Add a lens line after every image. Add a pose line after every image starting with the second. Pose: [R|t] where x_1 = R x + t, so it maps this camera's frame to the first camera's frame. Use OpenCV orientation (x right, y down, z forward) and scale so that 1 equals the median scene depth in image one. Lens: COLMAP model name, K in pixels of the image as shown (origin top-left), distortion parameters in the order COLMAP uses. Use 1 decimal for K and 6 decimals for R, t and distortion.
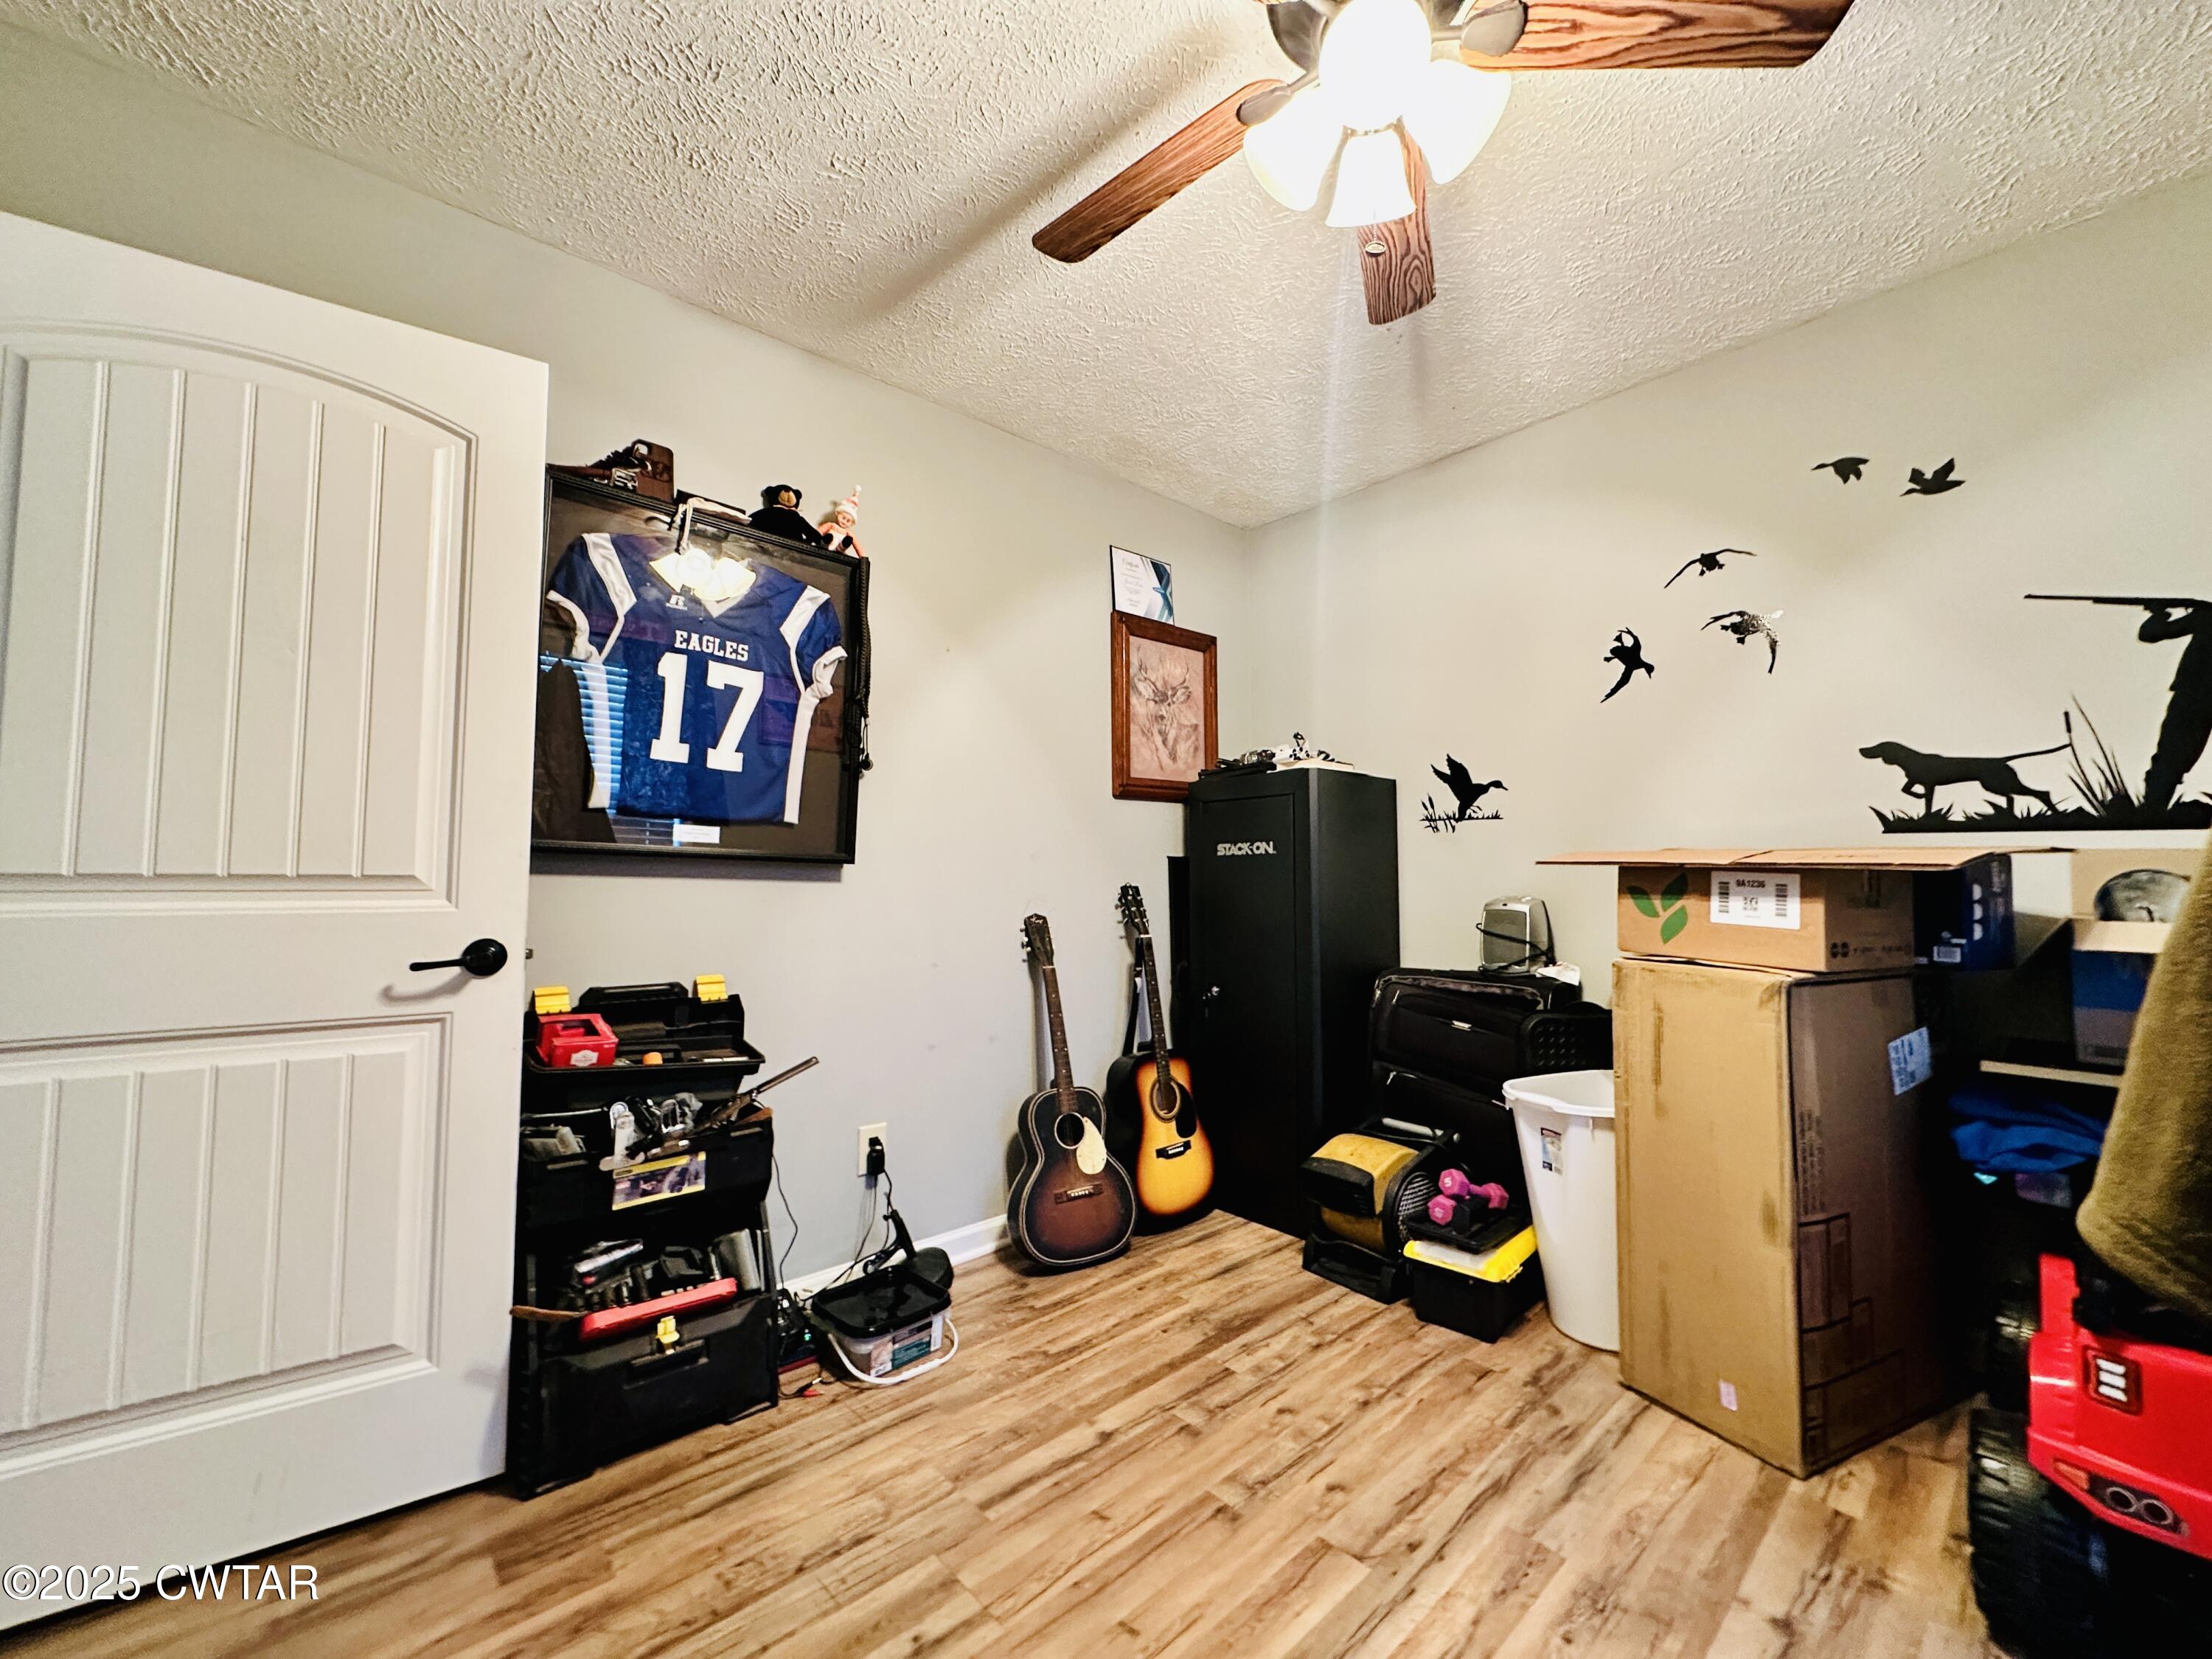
lens RADIAL K [[882.3, 0, 1108.2], [0, 882.3, 828.2], [0, 0, 1]] dist [-0.003037, 0.000350]
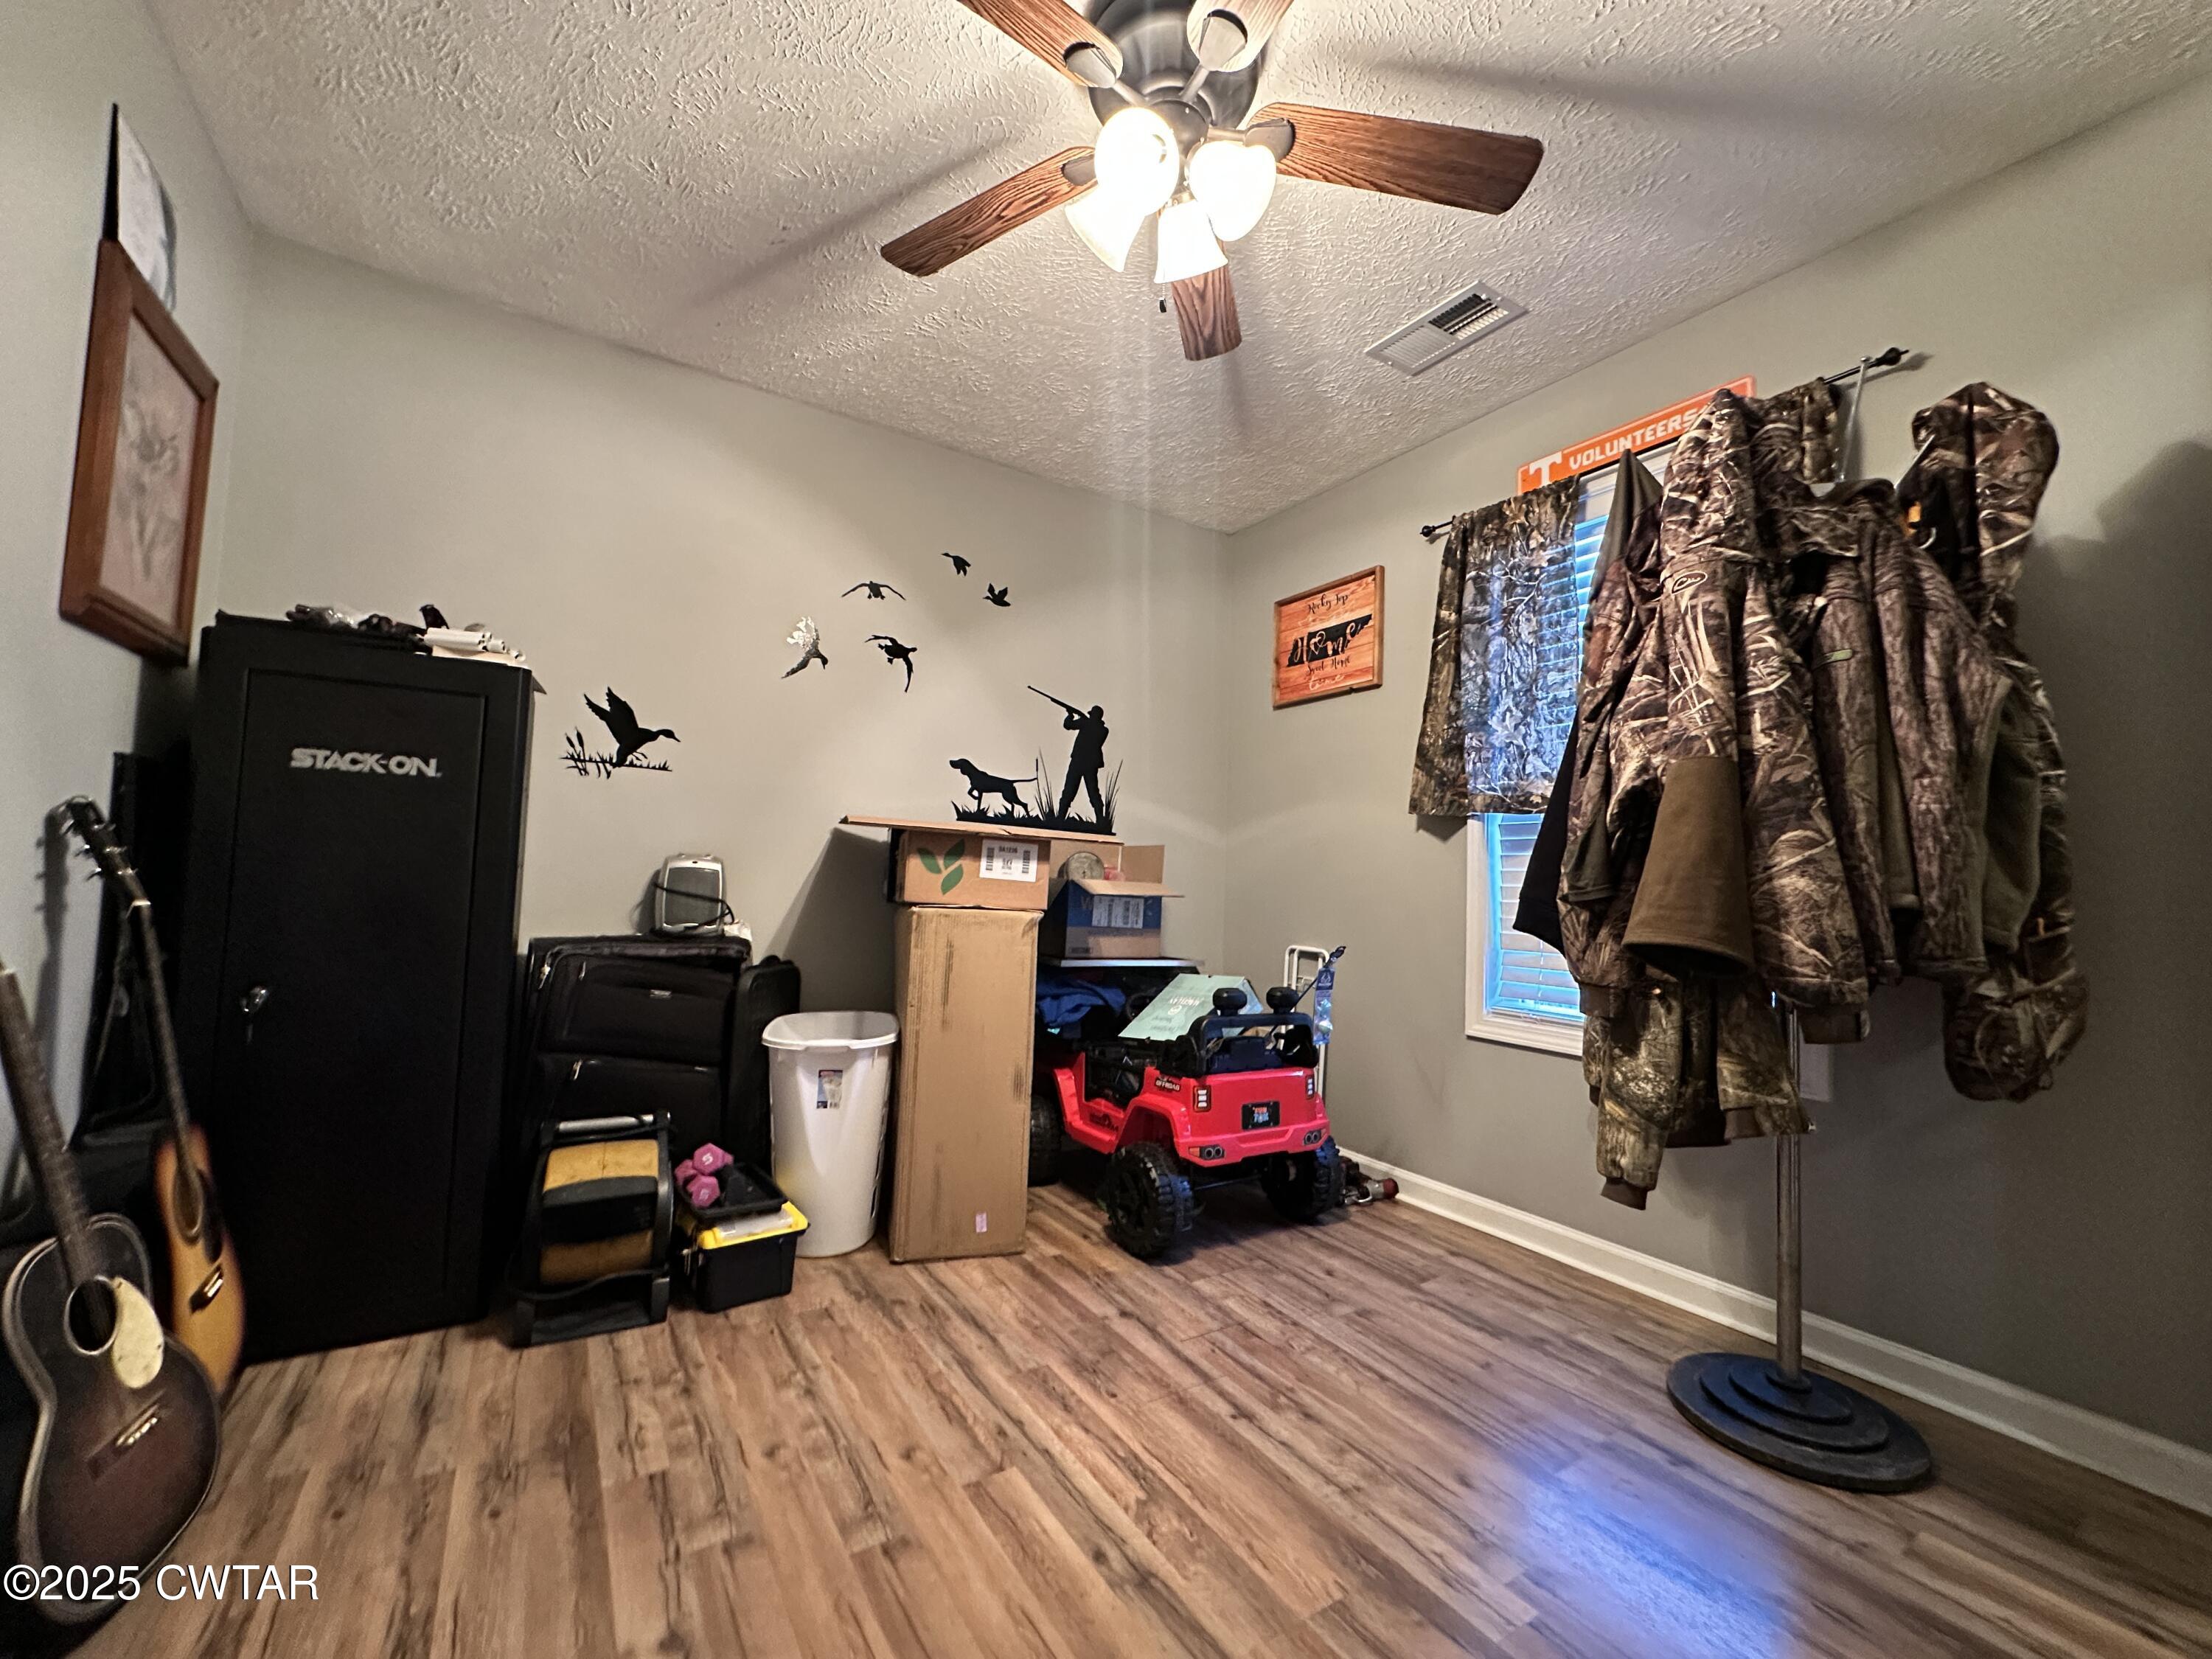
lens RADIAL K [[882.3, 0, 1108.2], [0, 882.3, 828.2], [0, 0, 1]] dist [-0.003037, 0.000350]
pose [[0.161256, 0.068435, 0.984537, -0.529393], [-0.094536, 0.994077, -0.053614, 0.074642], [-0.982374, -0.084429, 0.166771, 0.513693]]
